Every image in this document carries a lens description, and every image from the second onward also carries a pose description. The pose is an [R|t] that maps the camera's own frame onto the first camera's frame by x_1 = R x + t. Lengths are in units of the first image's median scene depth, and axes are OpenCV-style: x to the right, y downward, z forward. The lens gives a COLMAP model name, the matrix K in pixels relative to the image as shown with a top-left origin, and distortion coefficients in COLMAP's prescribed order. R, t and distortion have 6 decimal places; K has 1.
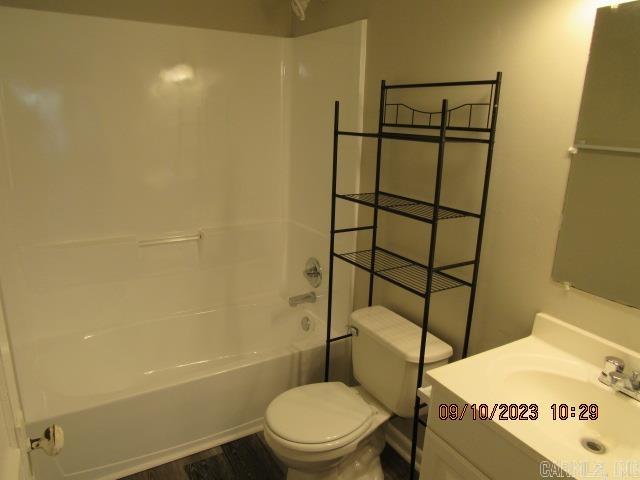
lens RADIAL K [[458.5, 0, 320.0], [0, 458.5, 240.0], [0, 0, 1]] dist [0.003659, 0.001020]
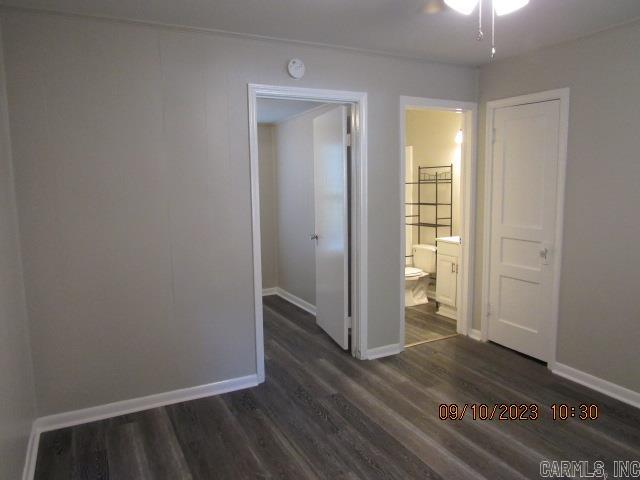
lens RADIAL K [[451.1, 0, 320.0], [0, 451.1, 240.0], [0, 0, 1]] dist [-0.034599, 0.001312]
pose [[0.995023, -0.037520, -0.092309, -0.306023], [0.024124, 0.989548, -0.142175, 0.647076], [0.096678, 0.139240, 0.985528, -2.293236]]
